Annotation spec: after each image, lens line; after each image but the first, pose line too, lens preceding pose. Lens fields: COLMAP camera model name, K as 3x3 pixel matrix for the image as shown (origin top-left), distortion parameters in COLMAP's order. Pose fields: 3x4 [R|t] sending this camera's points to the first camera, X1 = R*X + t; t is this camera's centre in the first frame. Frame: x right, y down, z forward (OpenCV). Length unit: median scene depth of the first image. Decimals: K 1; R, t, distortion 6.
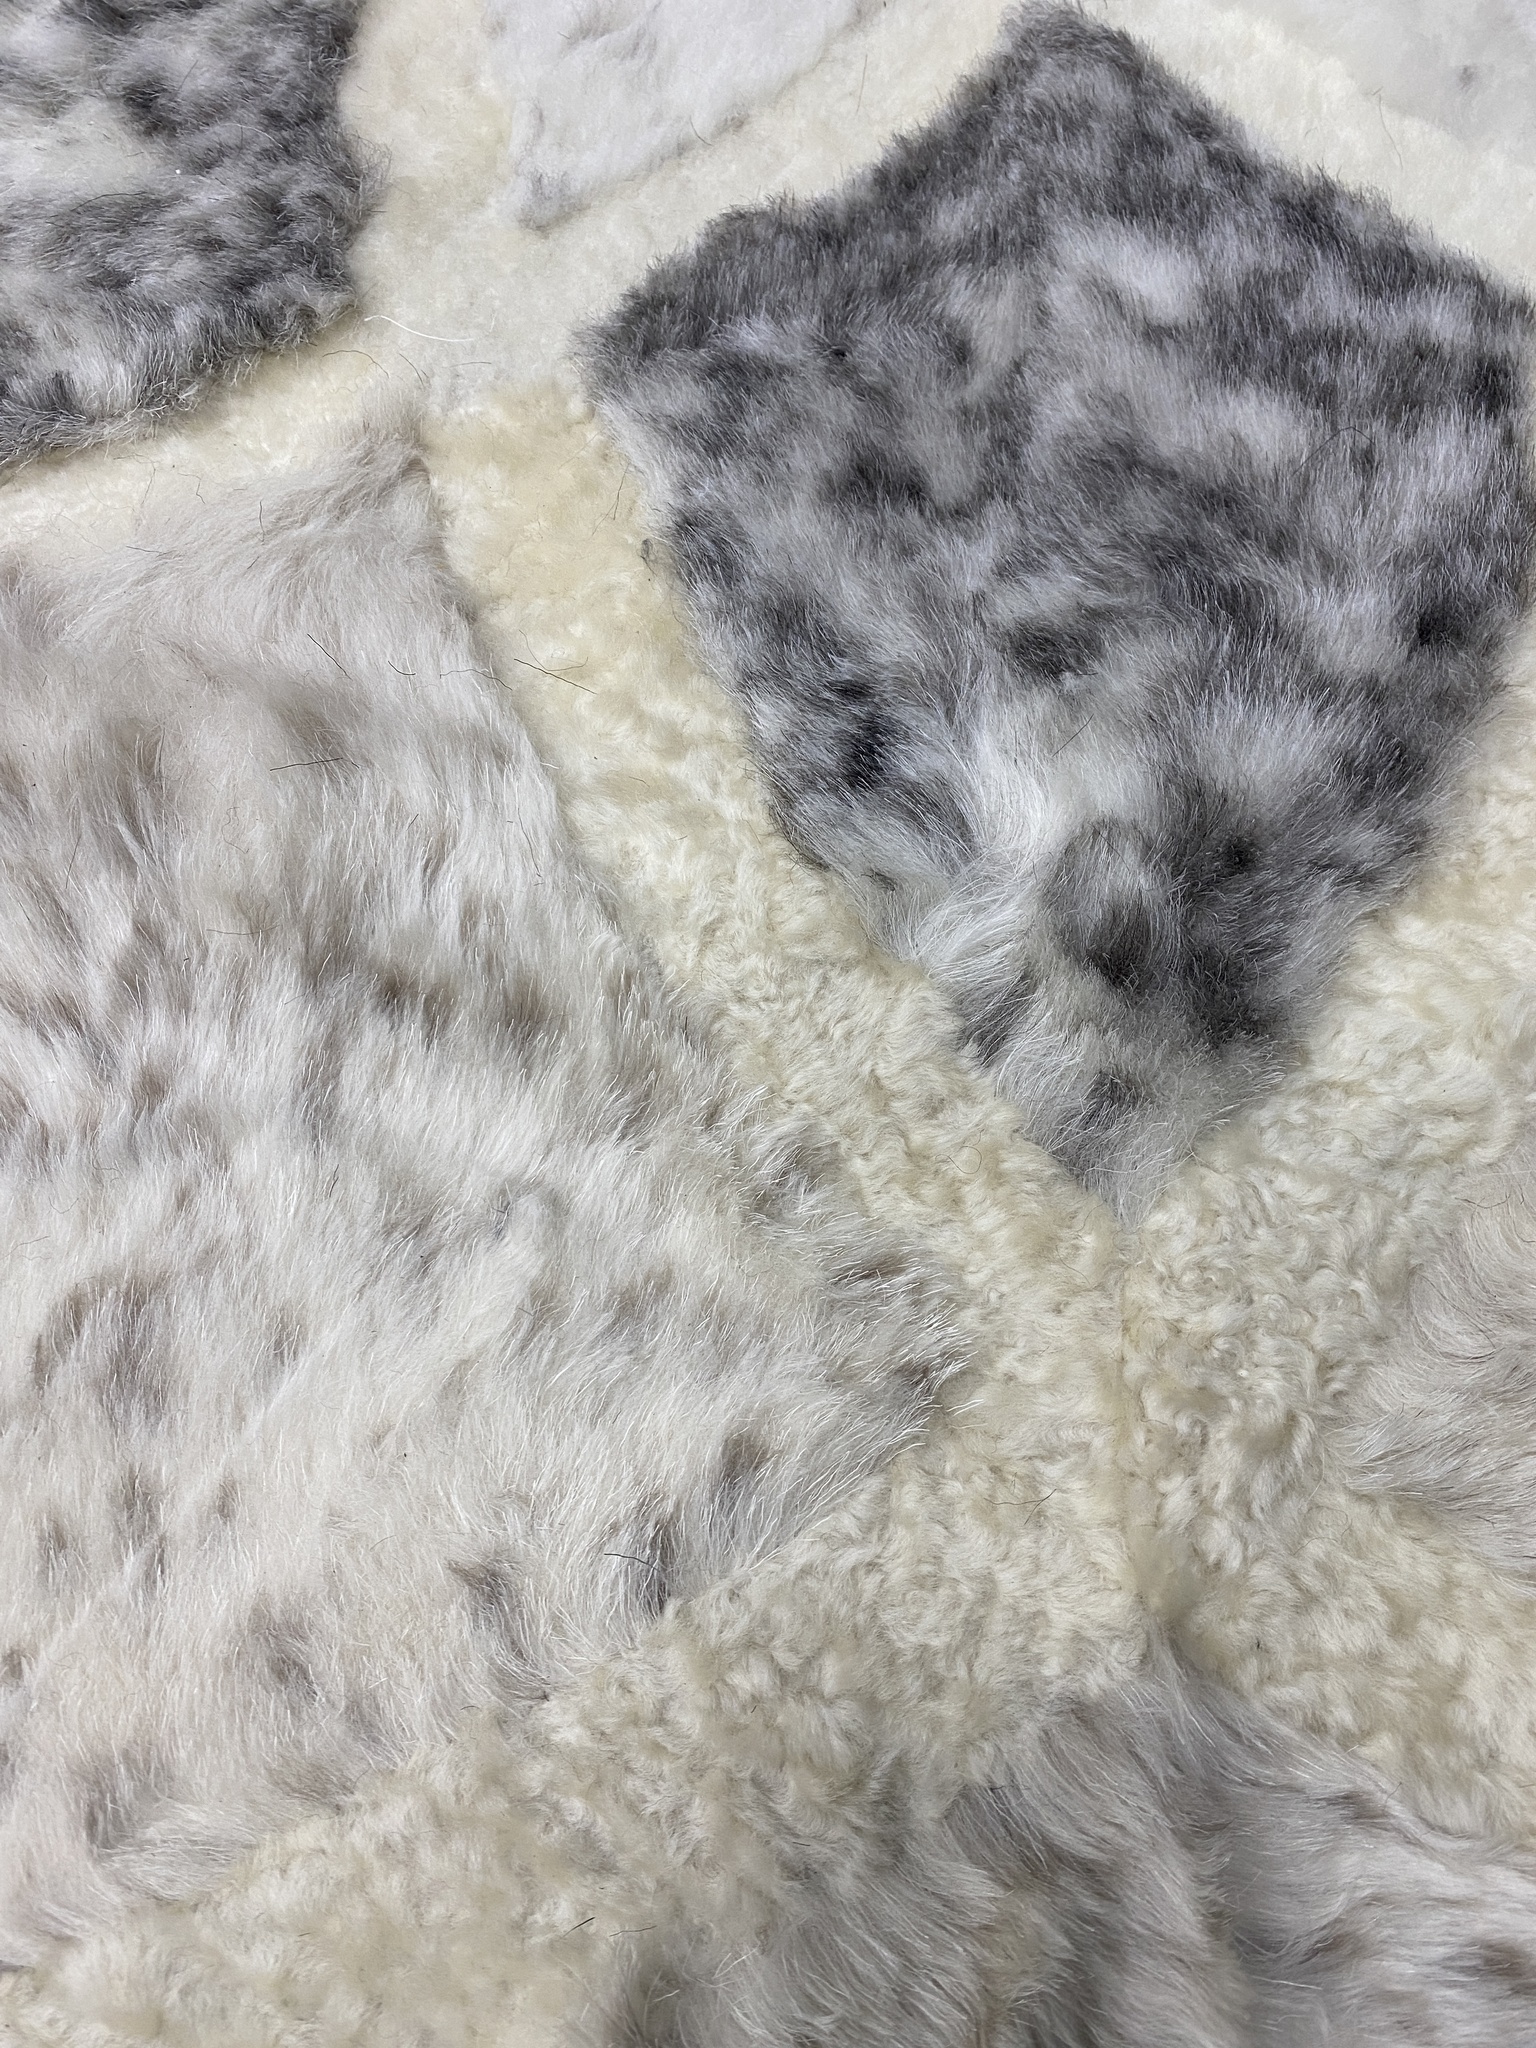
lens RADIAL K [[1584.4, 0, 761.7], [0, 1584.4, 1015.3], [0, 0, 1]] dist [0.038819, -0.077029]
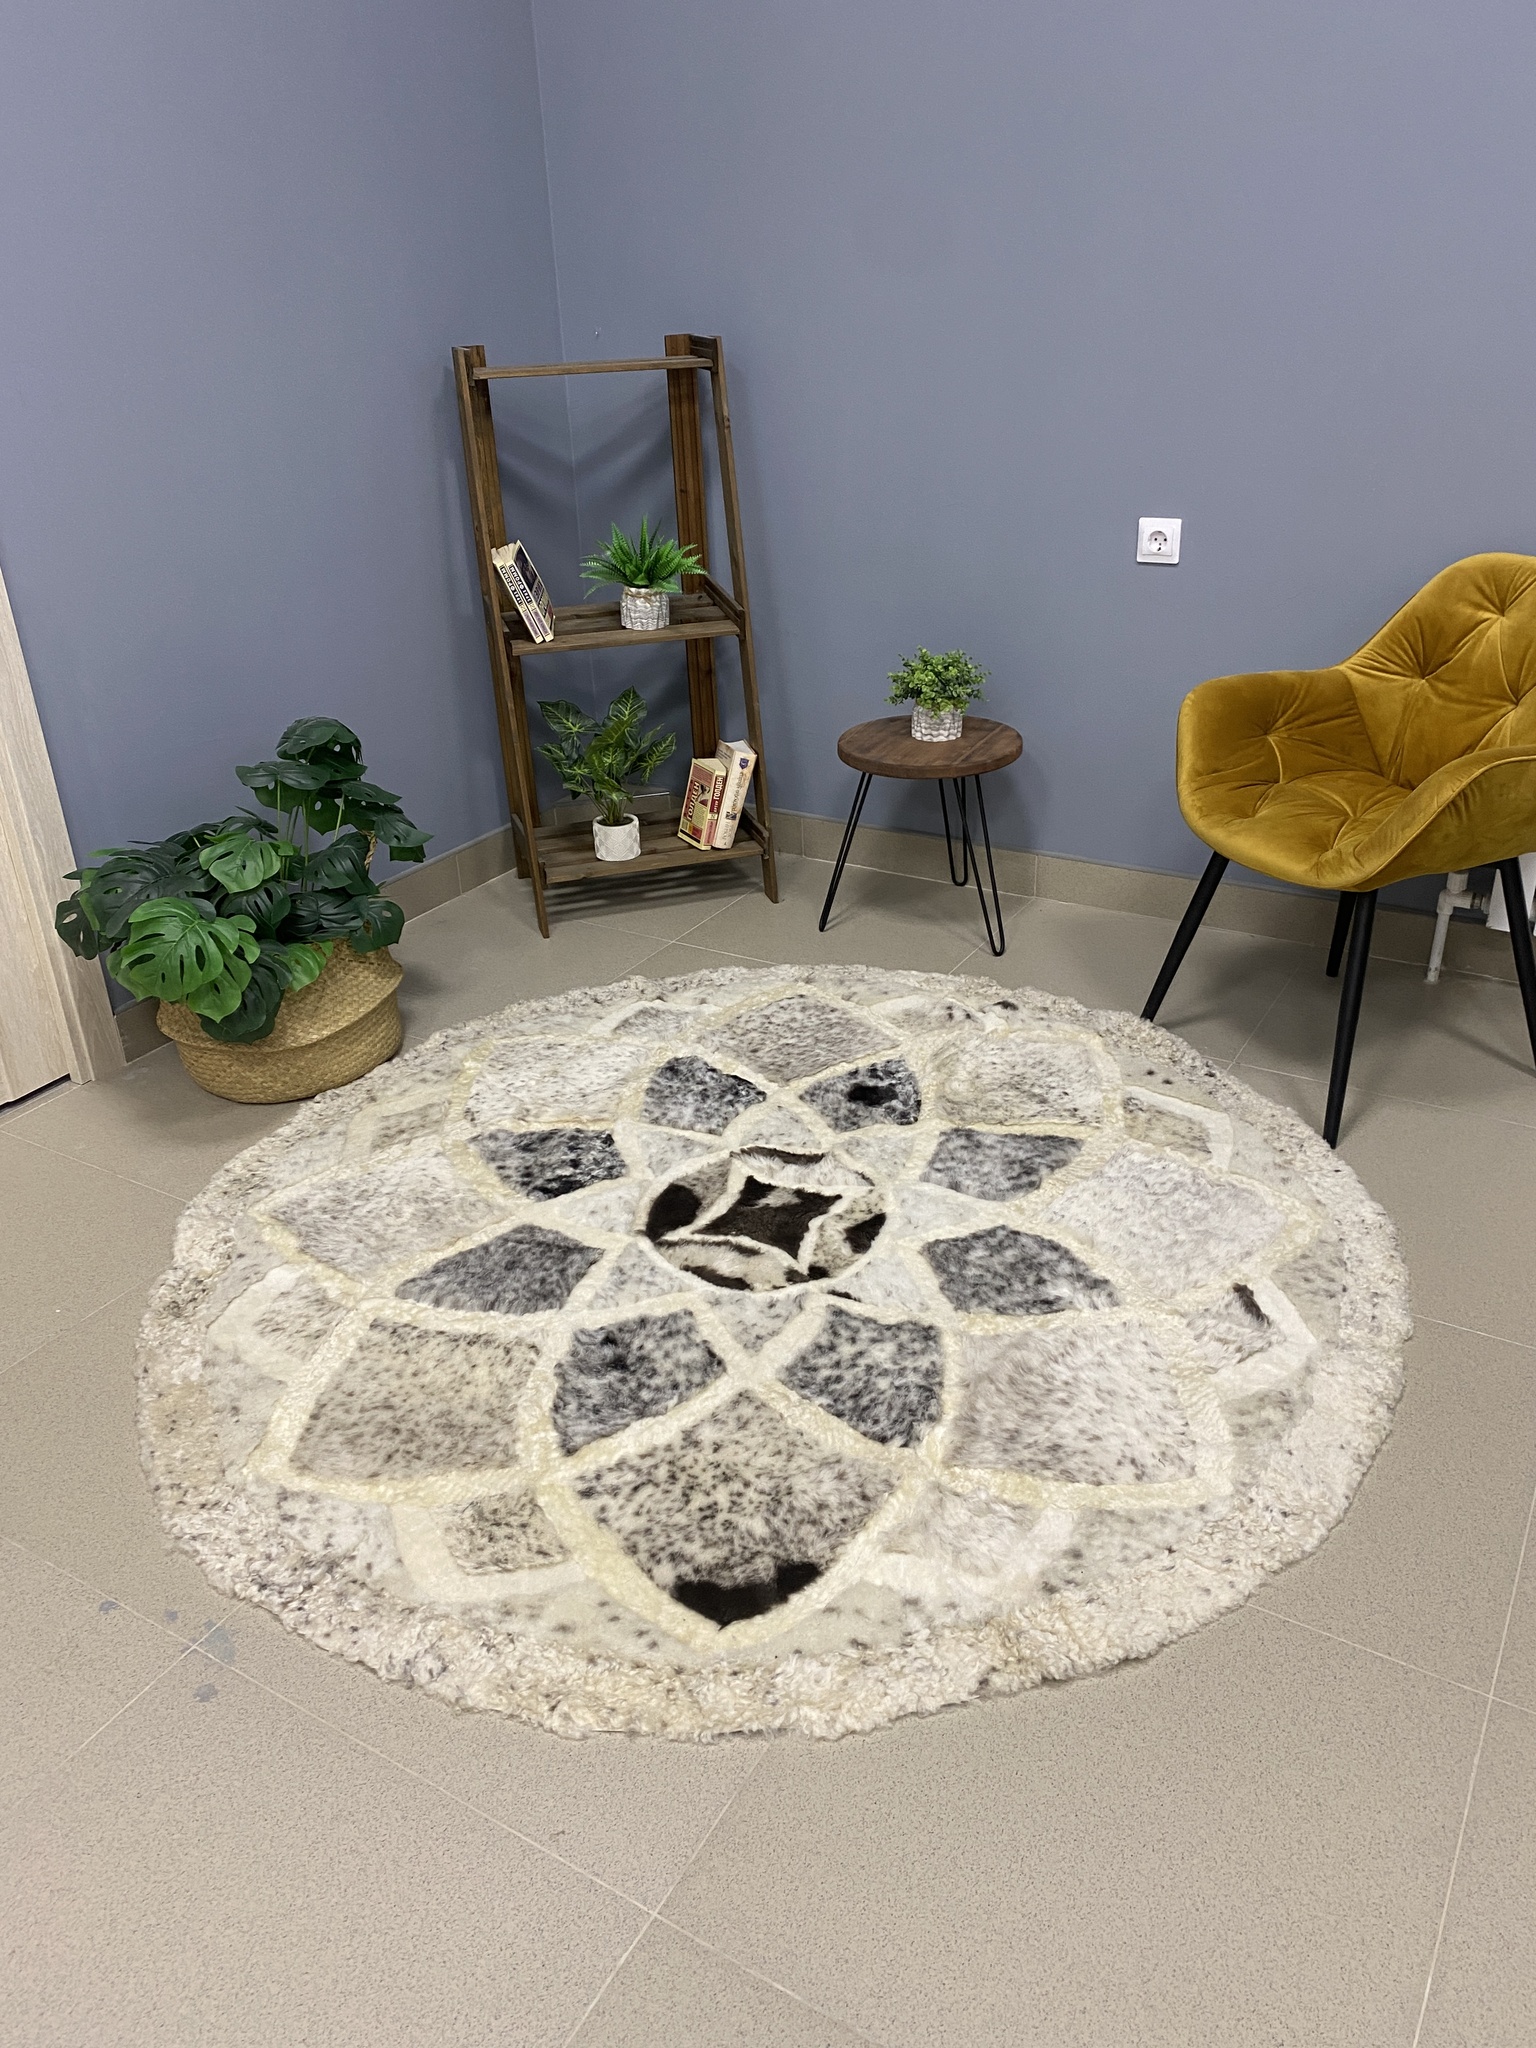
lens RADIAL K [[1499.0, 0, 756.5], [0, 1499.0, 1022.0], [0, 0, 1]] dist [0.134325, -0.391355]
pose [[0.450180, -0.398395, 0.799137, -5.127862], [0.853130, 0.456137, -0.253197, -0.138684], [-0.263644, 0.795752, 0.545226, -3.099882]]
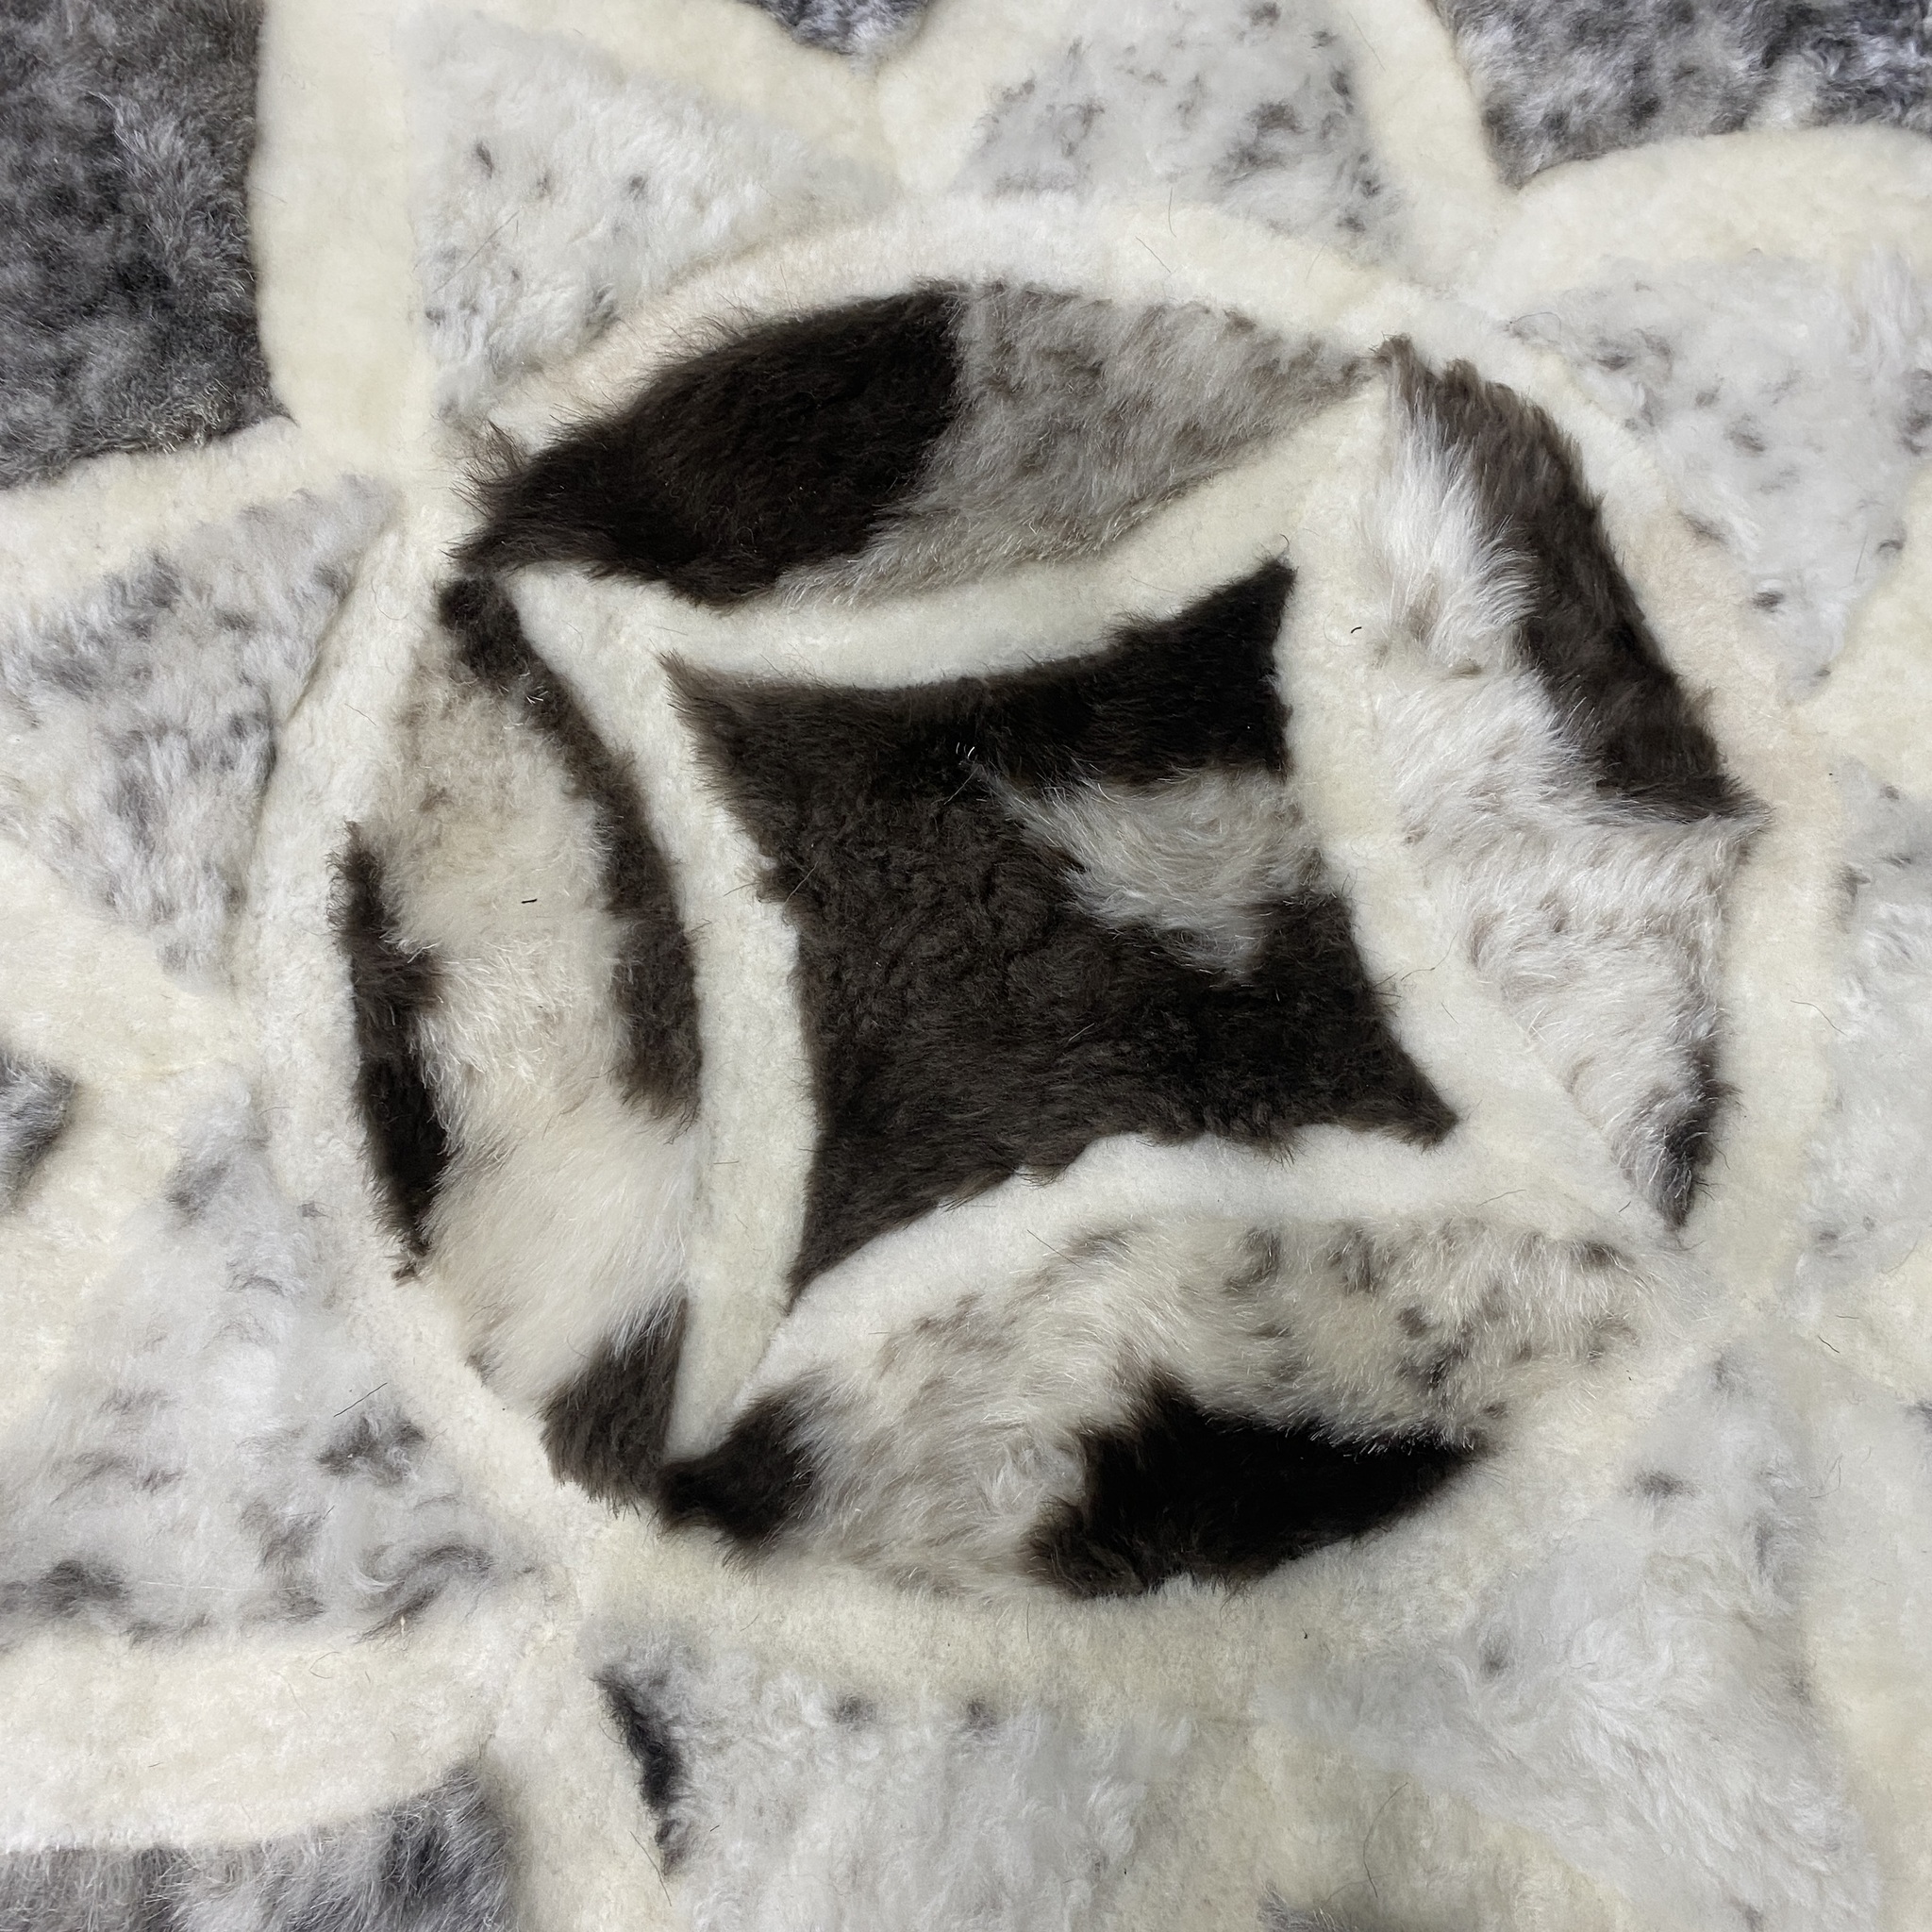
lens RADIAL K [[1901.8, 0, 960.1], [0, 1901.8, 999.3], [0, 0, 1]] dist [0.015576, -0.011936]
pose [[0.976295, -0.203761, 0.073003, 0.007834], [0.197048, 0.976279, 0.089733, -1.537664], [-0.089556, -0.073220, 0.993287, -0.049440]]
